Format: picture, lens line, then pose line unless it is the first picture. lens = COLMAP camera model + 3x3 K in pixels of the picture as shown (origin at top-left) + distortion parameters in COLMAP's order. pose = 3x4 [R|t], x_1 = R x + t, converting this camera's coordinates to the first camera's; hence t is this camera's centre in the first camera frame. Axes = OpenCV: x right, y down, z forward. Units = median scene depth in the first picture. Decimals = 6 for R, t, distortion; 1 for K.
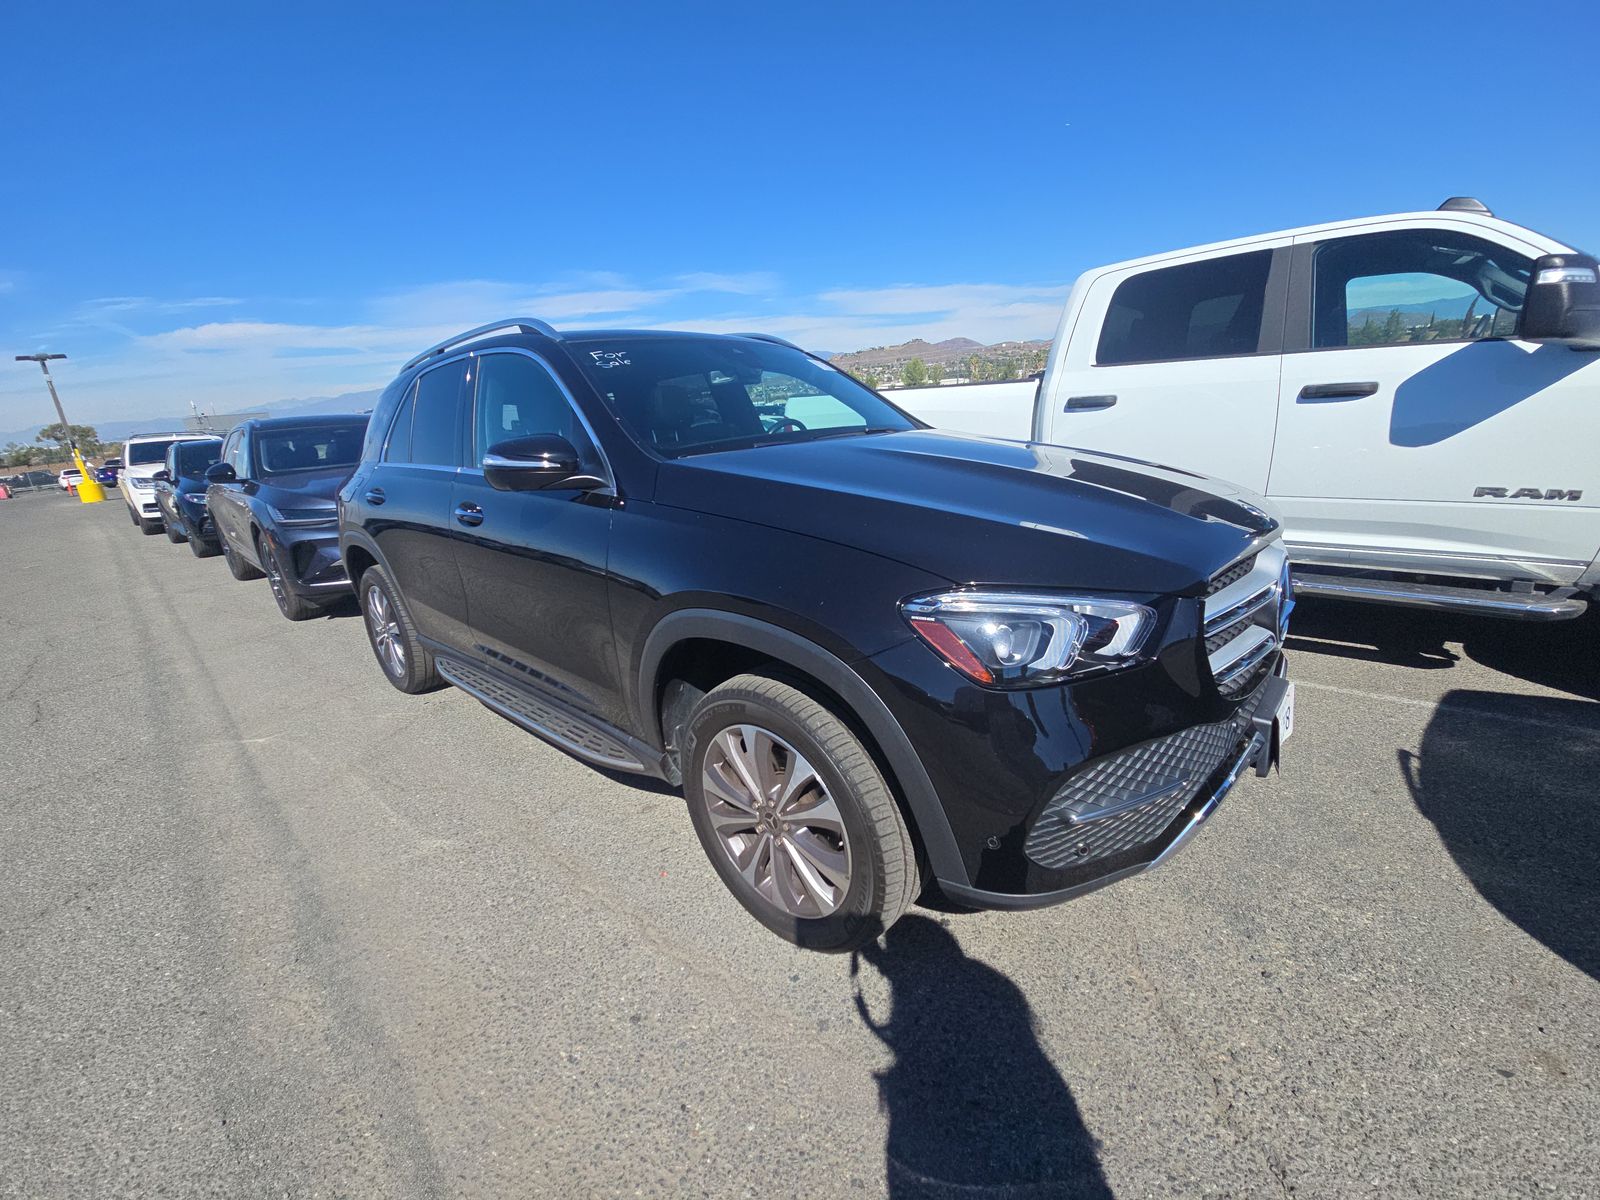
lens RADIAL K [[645.3, 0, 810.6], [0, 645.3, 600.2], [0, 0, 1]] dist [0.021146, -0.013108]
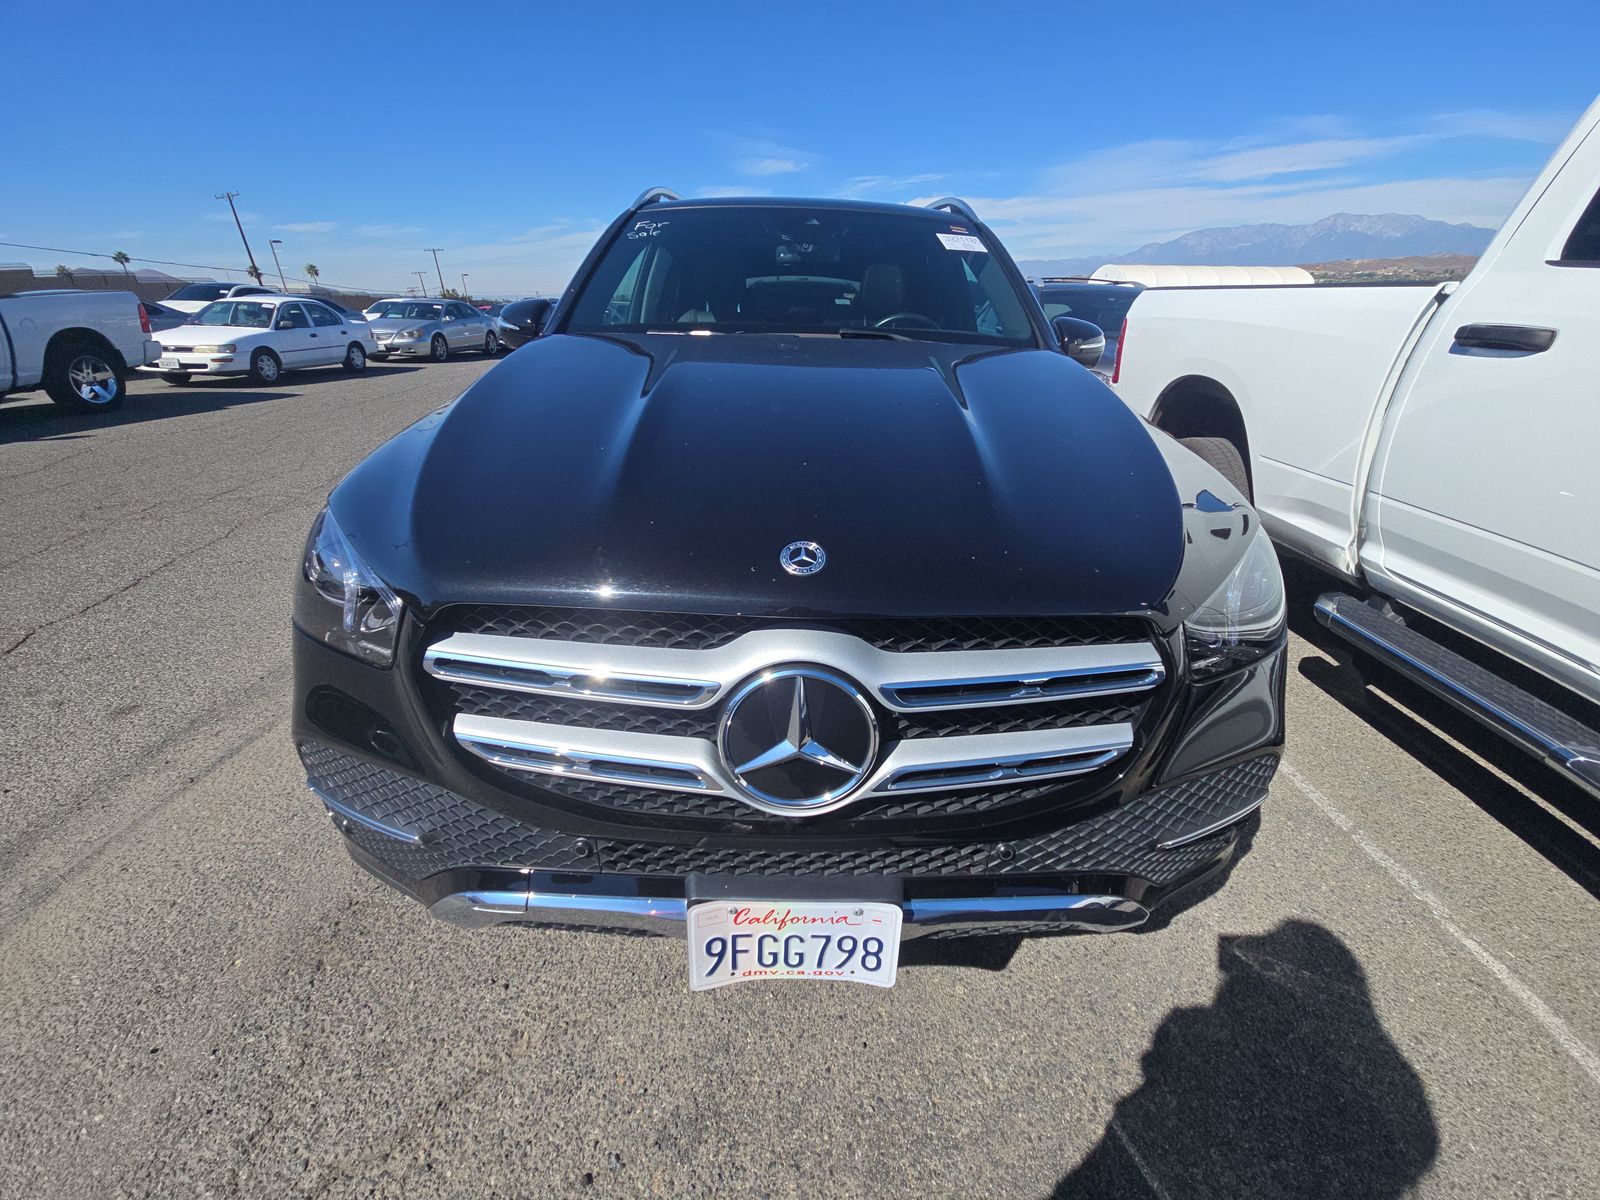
lens RADIAL K [[645.3, 0, 810.6], [0, 645.3, 600.2], [0, 0, 1]] dist [0.021146, -0.013108]
pose [[0.671177, 0.371560, -0.641455, 1.173846], [-0.265561, 0.928400, 0.259905, -0.277989], [0.692097, -0.004097, 0.721793, 0.716812]]
